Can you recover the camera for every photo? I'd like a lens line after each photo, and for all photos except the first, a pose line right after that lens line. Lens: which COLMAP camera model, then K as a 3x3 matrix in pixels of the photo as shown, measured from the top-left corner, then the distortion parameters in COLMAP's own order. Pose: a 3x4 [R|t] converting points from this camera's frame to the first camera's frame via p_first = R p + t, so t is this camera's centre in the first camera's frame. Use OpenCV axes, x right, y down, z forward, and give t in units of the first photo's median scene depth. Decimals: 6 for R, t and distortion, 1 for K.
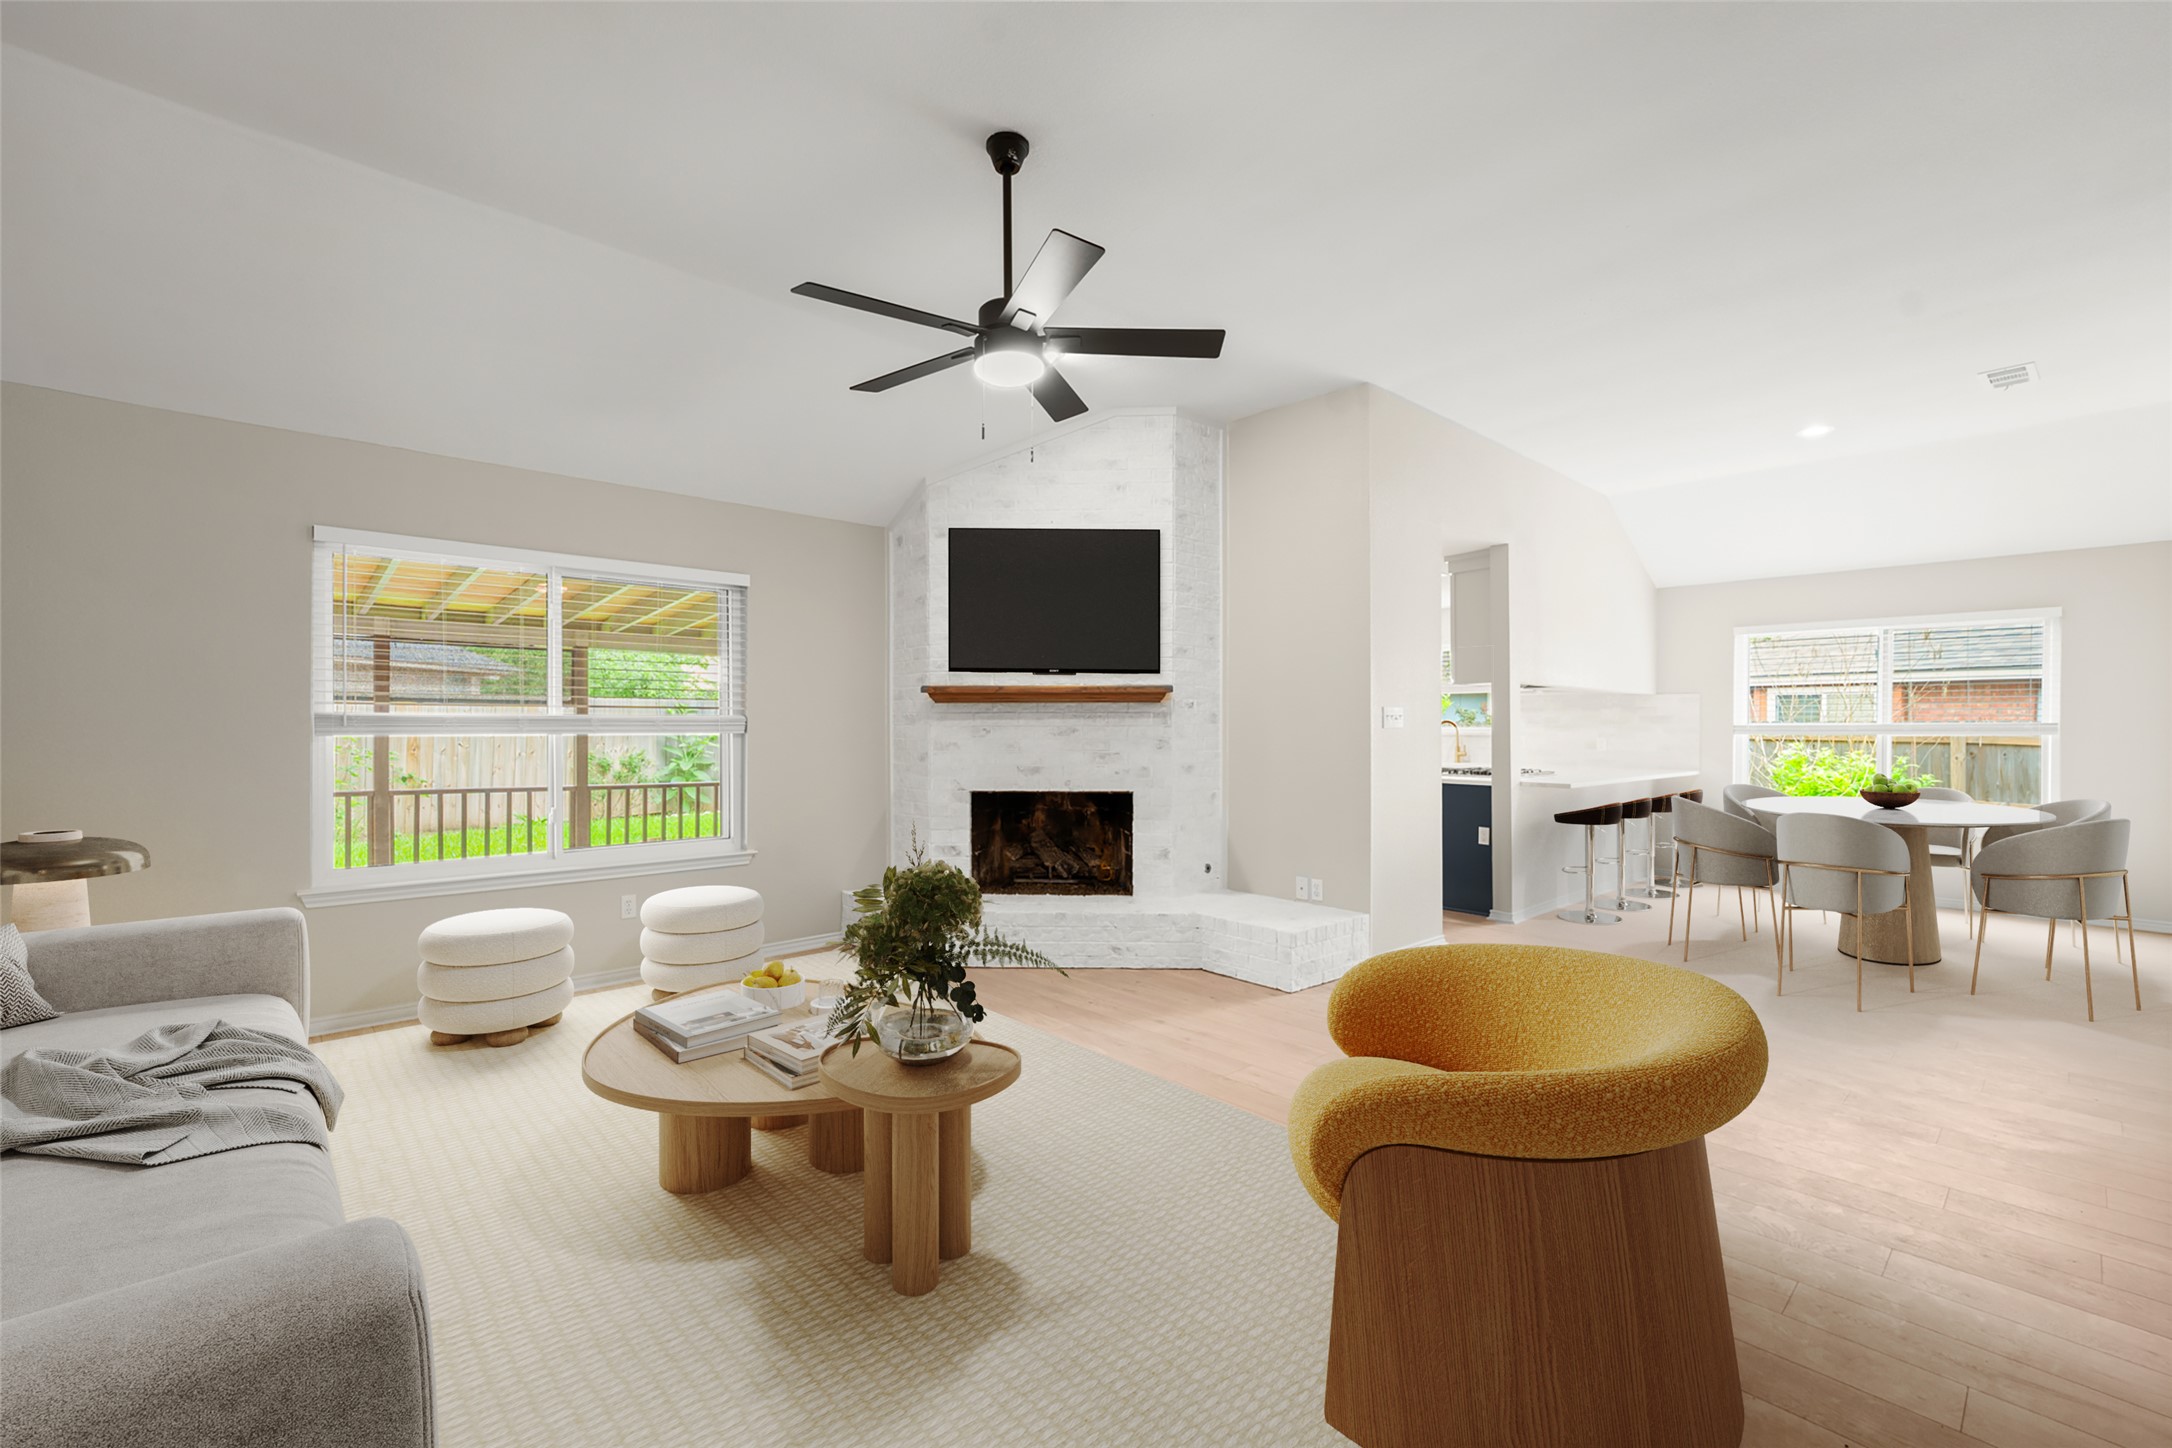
lens RADIAL K [[928.5, 0, 1078.4], [0, 928.5, 733.4], [0, 0, 1]] dist [0.003245, 0.000646]
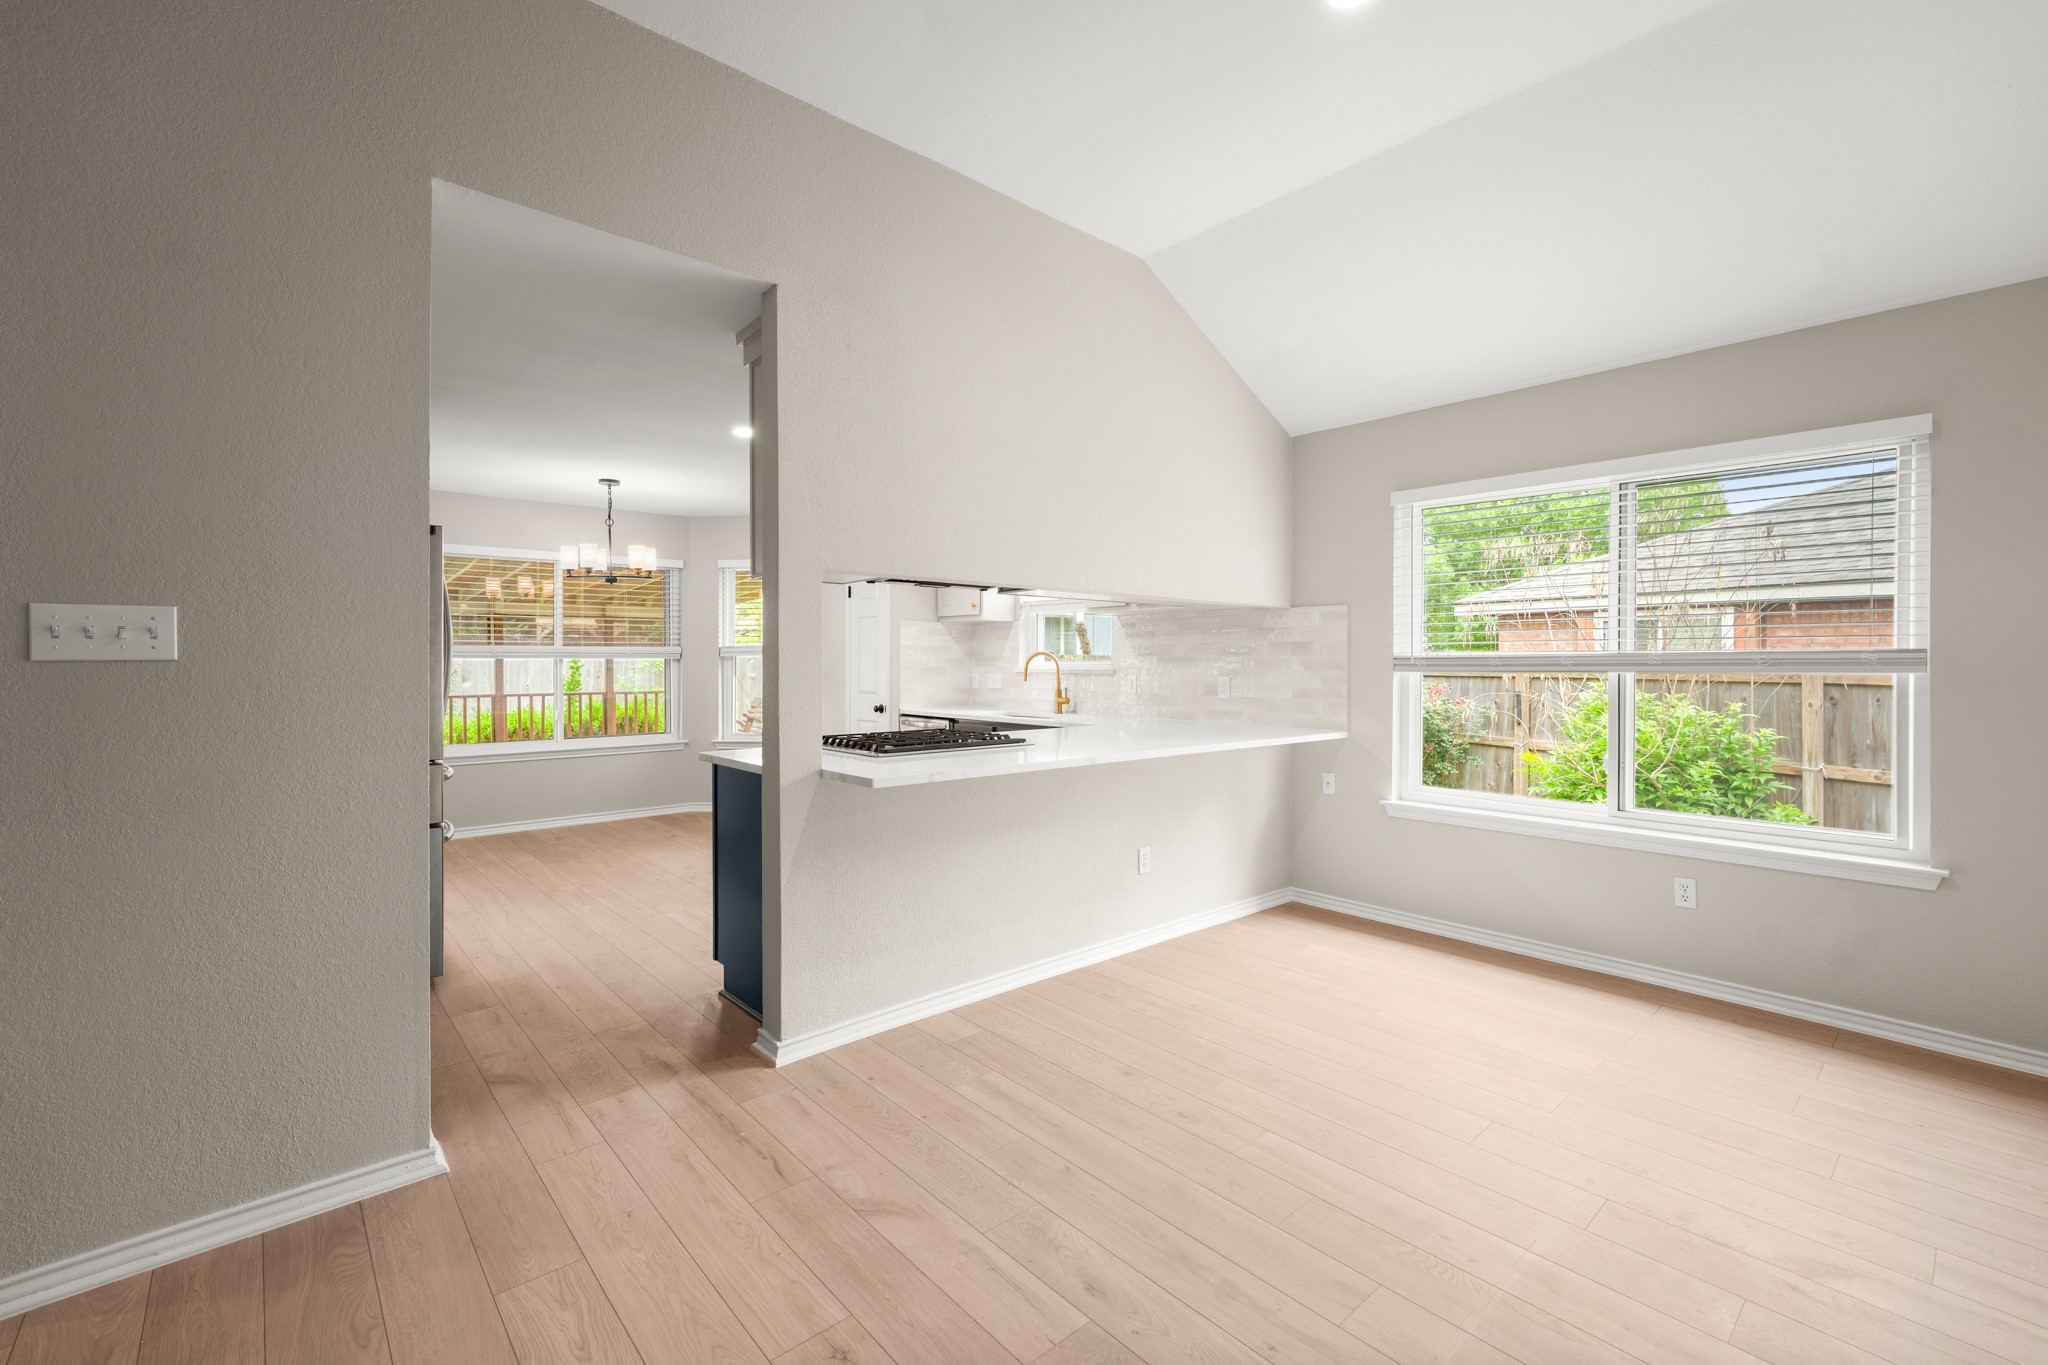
lens RADIAL K [[875.5, 0, 1041.0], [0, 875.5, 666.1], [0, 0, 1]] dist [0.003245, 0.000646]
pose [[0.999948, -0.000814, -0.010119, 0.468447], [0.000788, 0.999996, -0.002583, -0.001495], [0.010121, 0.002575, 0.999945, 0.422375]]
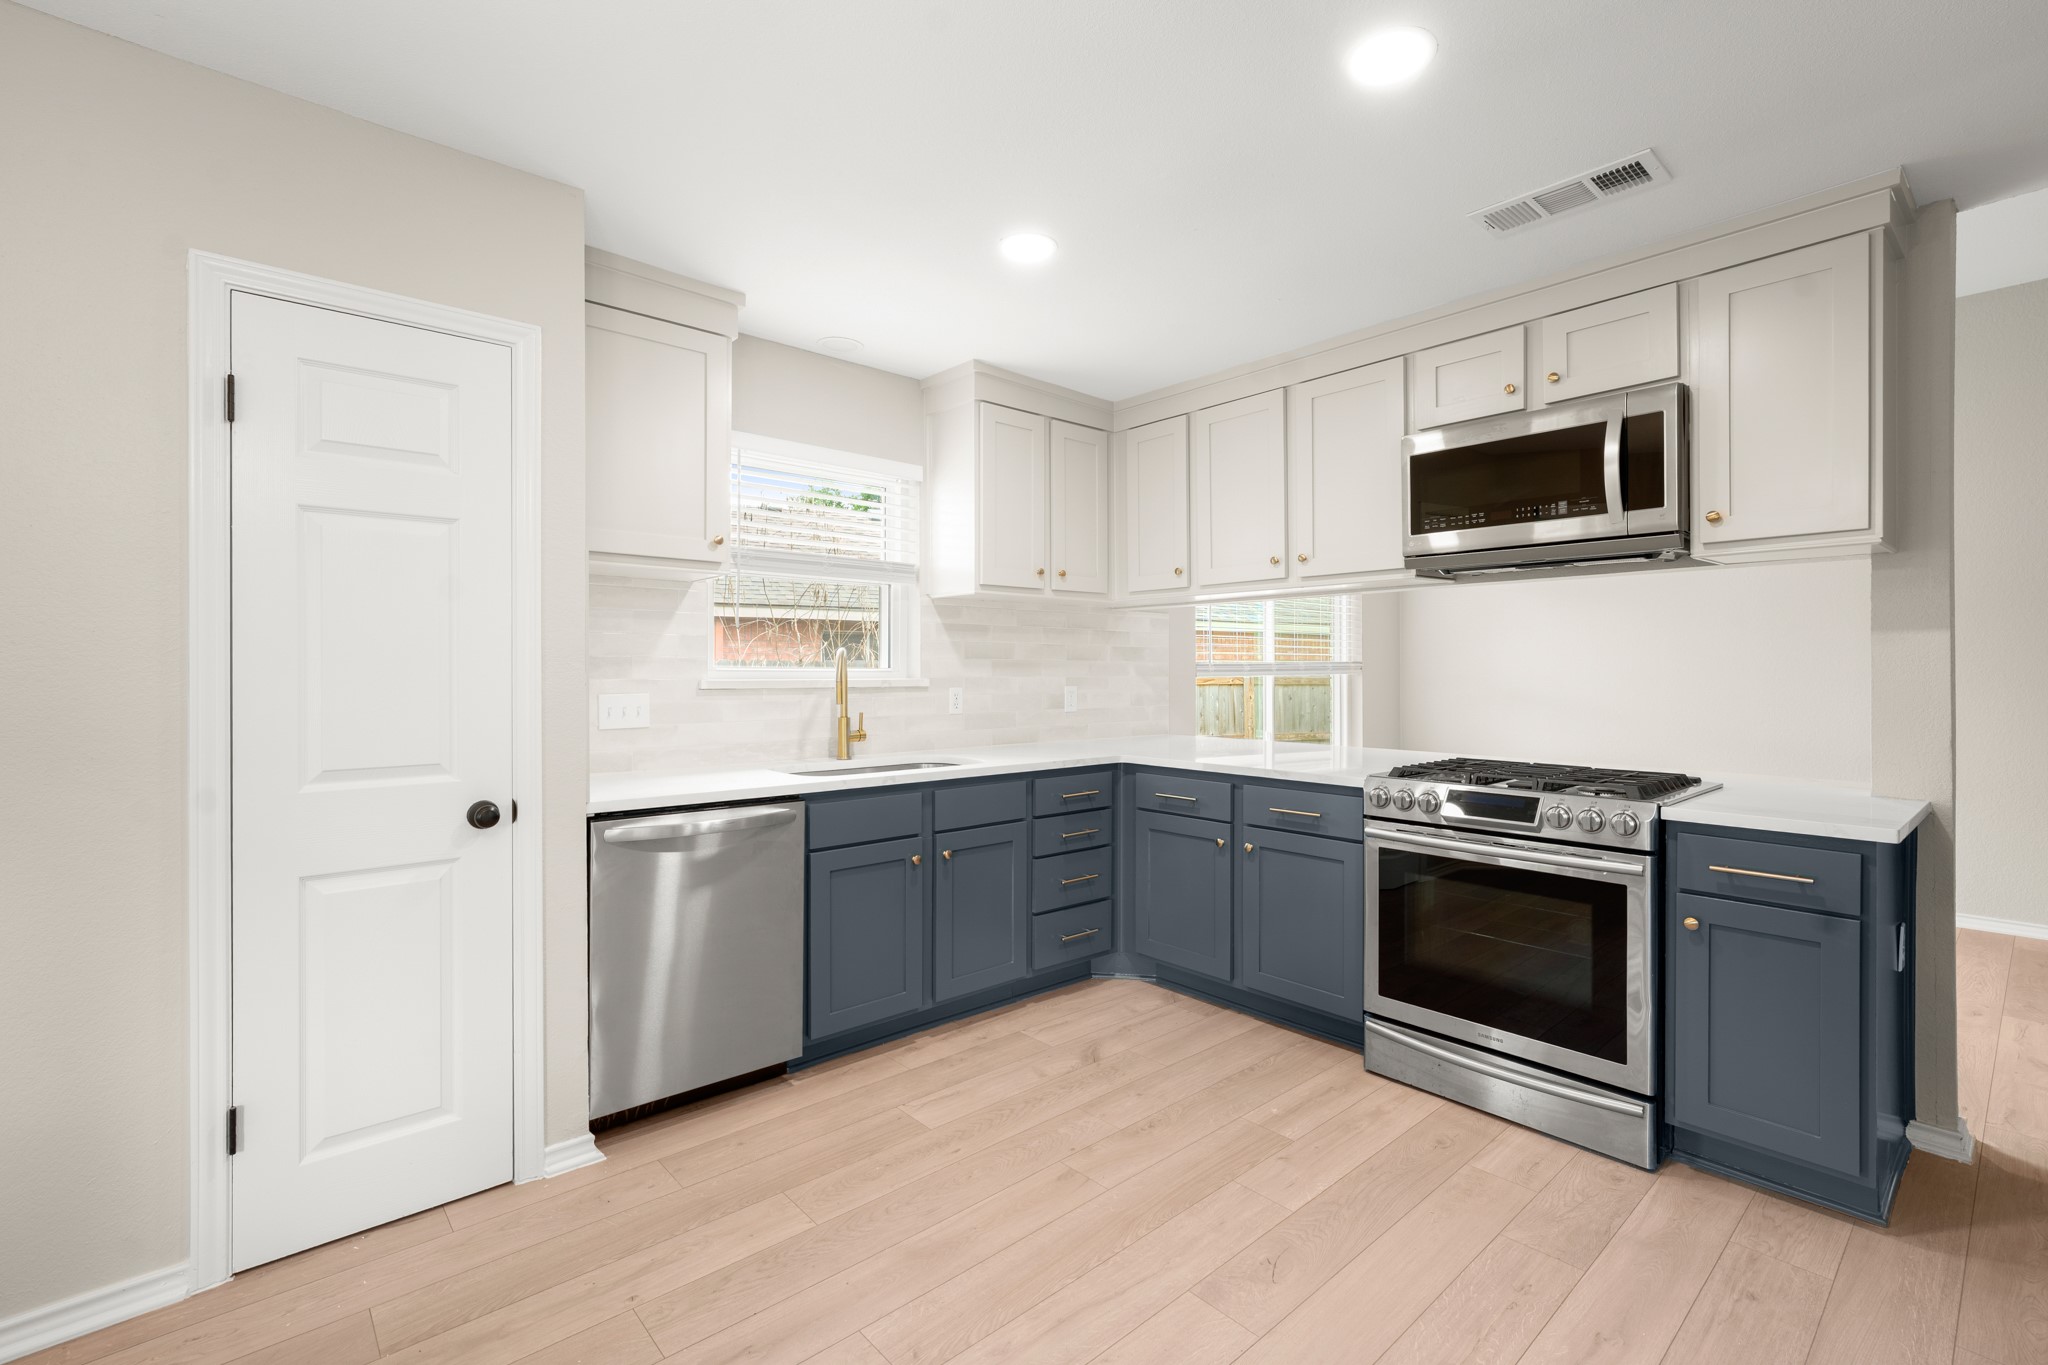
lens RADIAL K [[901.3, 0, 1025.7], [0, 901.3, 669.8], [0, 0, 1]] dist [0.010505, 0.000054]
pose [[0.026120, -0.002162, 0.999656, 0.050392], [0.008427, 0.999963, 0.001943, -0.006264], [-0.999623, 0.008374, 0.026138, 1.067968]]
